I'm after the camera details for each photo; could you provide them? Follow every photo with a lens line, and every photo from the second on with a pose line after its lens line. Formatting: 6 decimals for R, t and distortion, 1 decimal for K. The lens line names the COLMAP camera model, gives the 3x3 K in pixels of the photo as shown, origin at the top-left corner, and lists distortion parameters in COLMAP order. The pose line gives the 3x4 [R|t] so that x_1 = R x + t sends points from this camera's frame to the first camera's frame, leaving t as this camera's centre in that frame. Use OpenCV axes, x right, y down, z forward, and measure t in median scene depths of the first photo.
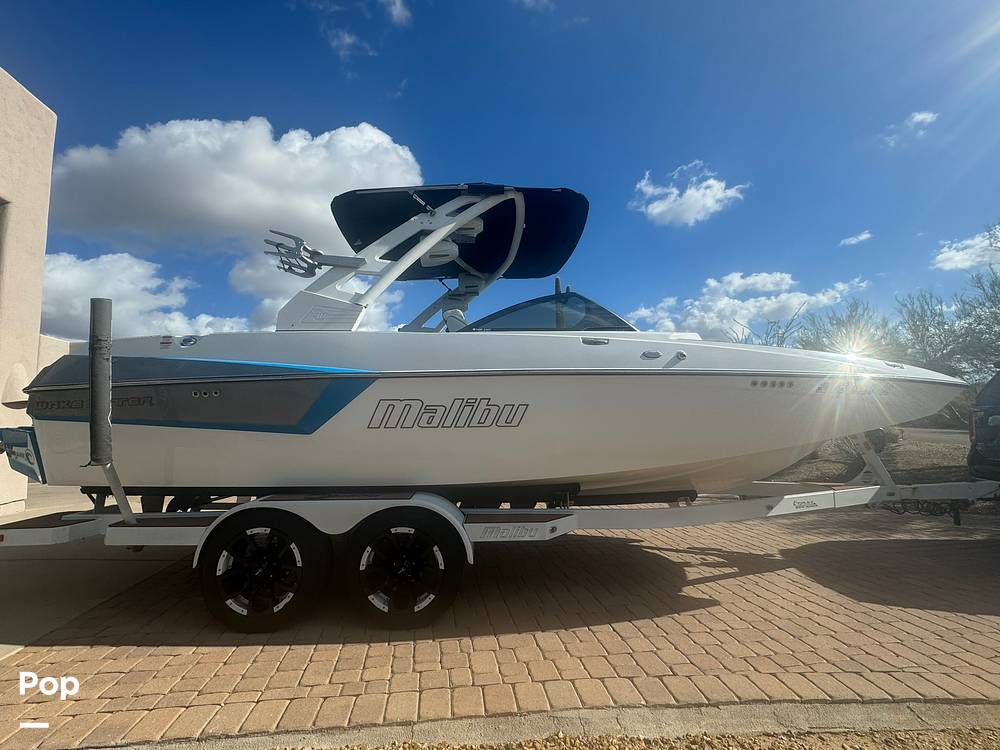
lens RADIAL K [[438.5, 0, 497.8], [0, 438.5, 375.6], [0, 0, 1]] dist [0.000111, 0.000011]
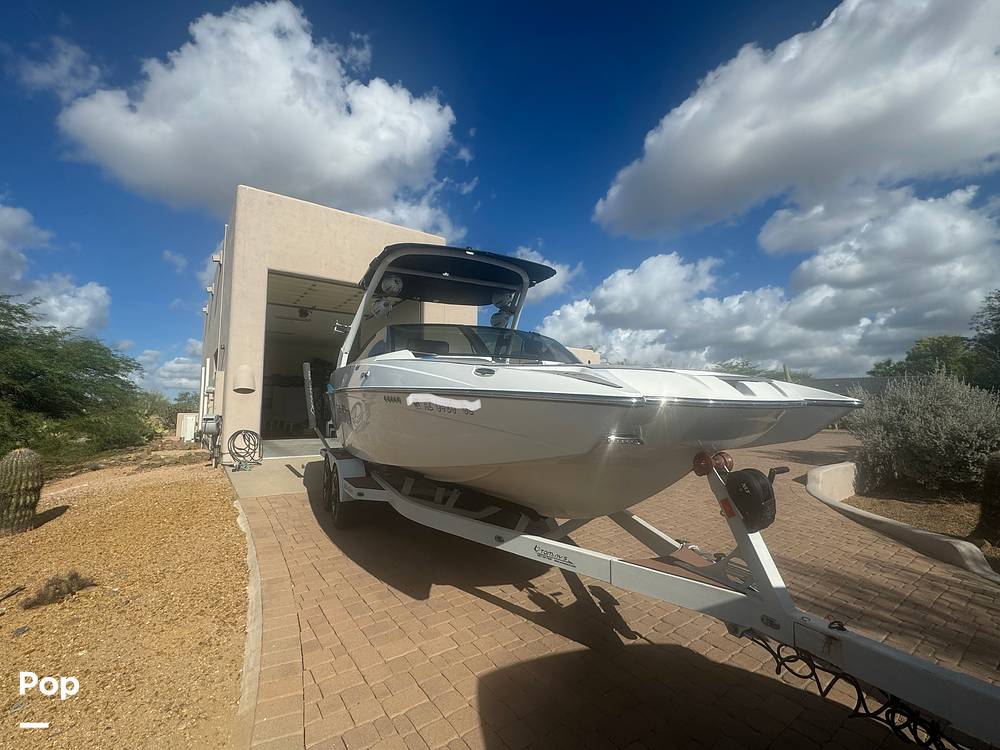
lens RADIAL K [[438.5, 0, 498.3], [0, 438.5, 374.6], [0, 0, 1]] dist [0.000111, 0.000011]
pose [[0.455336, -0.026519, -0.889925, 1.239715], [0.079983, 0.996733, 0.011223, -0.021876], [0.886720, -0.076289, 0.455969, 0.573356]]
